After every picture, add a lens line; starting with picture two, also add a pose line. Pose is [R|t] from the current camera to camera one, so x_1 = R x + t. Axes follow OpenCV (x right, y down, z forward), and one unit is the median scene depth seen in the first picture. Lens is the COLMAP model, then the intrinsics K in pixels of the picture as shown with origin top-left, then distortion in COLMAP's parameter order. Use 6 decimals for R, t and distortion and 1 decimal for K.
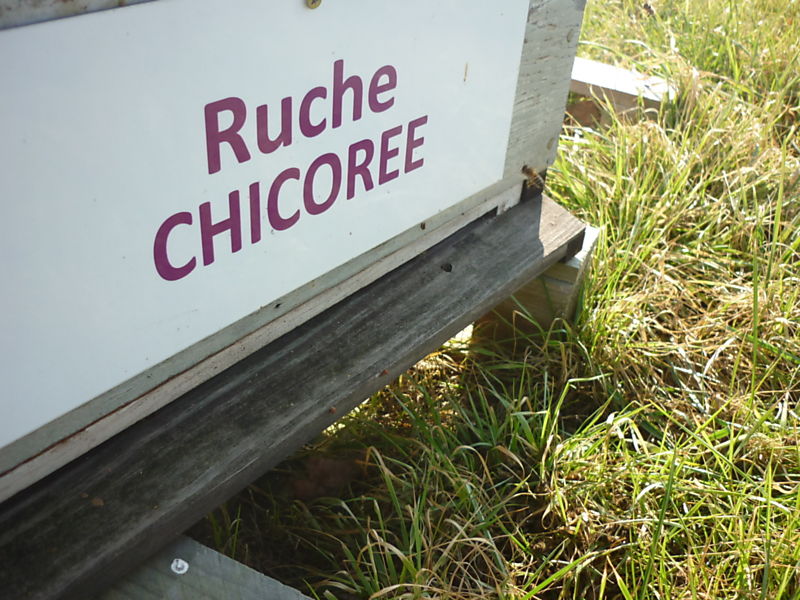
lens RADIAL K [[792.6, 0, 401.6], [0, 792.6, 299.0], [0, 0, 1]] dist [-0.053732, 0.000000]
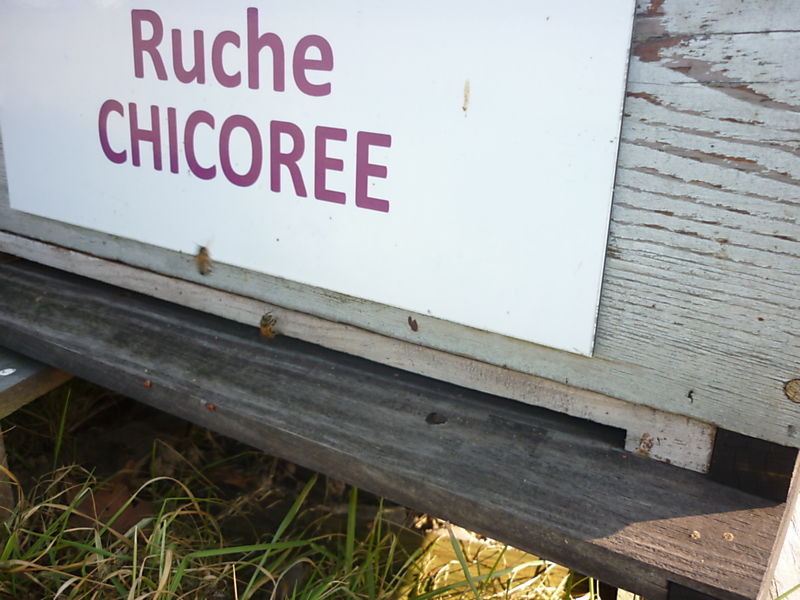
lens RADIAL K [[792.6, 0, 399.2], [0, 792.6, 302.7], [0, 0, 1]] dist [-0.053732, 0.000000]
pose [[0.138910, 0.276030, -0.951058, 0.692343], [-0.593238, 0.792176, 0.143270, -0.204987], [0.792952, 0.544302, 0.273792, 0.833246]]
